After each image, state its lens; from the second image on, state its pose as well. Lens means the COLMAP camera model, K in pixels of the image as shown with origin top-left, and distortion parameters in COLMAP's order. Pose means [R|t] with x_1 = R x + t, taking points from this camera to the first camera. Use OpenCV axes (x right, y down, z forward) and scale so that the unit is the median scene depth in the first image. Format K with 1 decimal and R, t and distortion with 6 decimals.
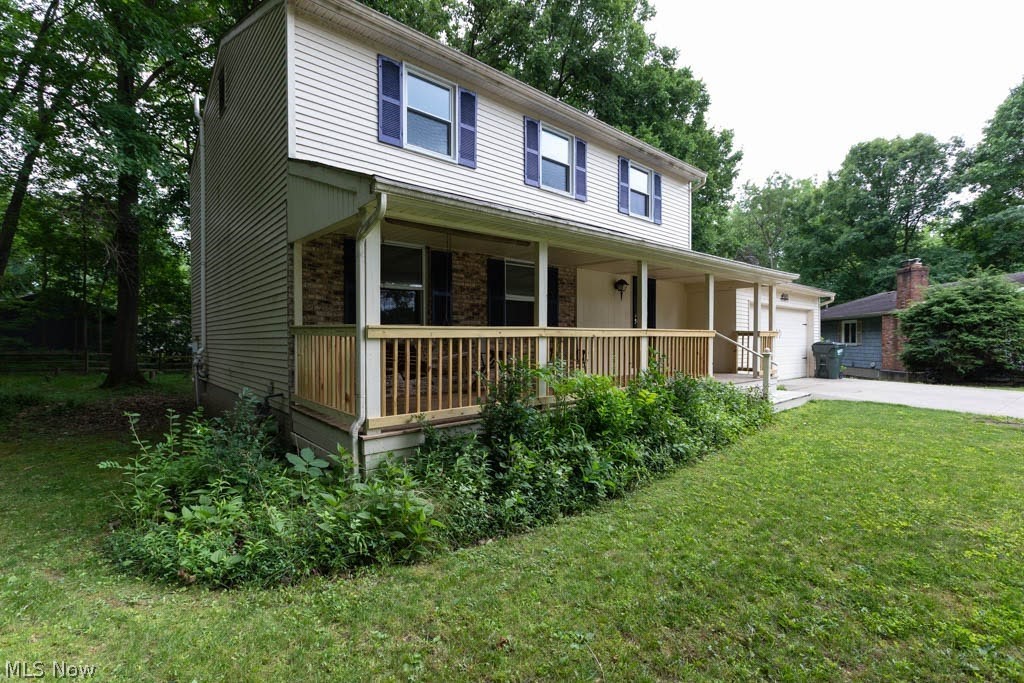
lens RADIAL K [[465.2, 0, 512.0], [0, 465.2, 341.5], [0, 0, 1]] dist [-0.004065, 0.000369]
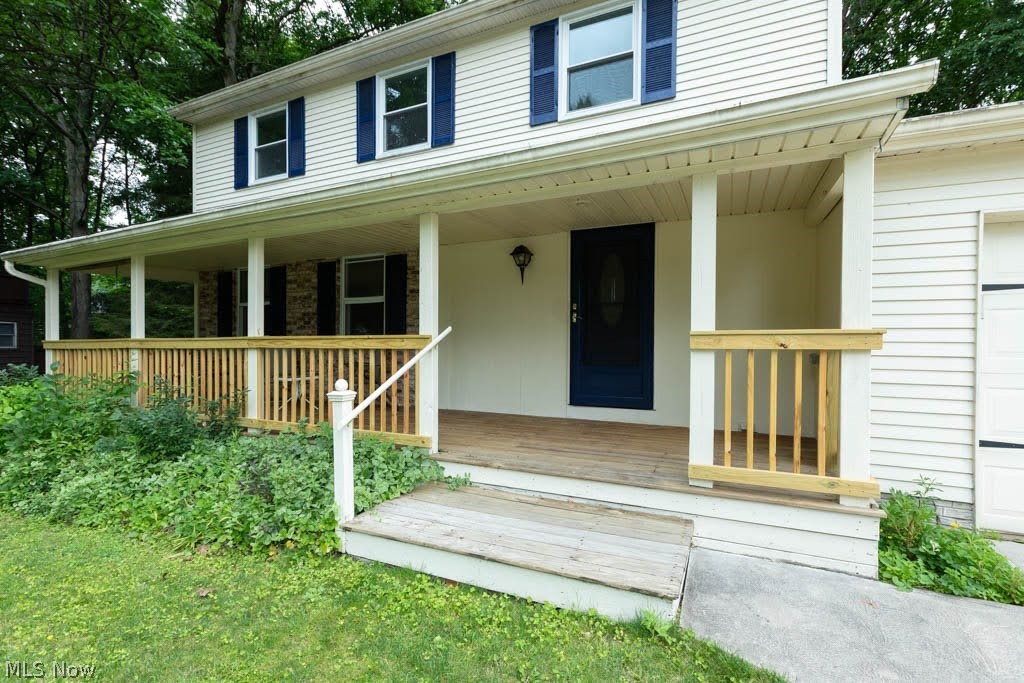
lens RADIAL K [[533.4, 0, 493.6], [0, 533.4, 344.9], [0, 0, 1]] dist [-0.002685, -0.000205]
pose [[0.343485, 0.000903, -0.939158, 1.135534], [-0.012270, 0.999918, -0.003526, -0.015058], [0.939078, 0.012735, 0.343468, 1.021465]]
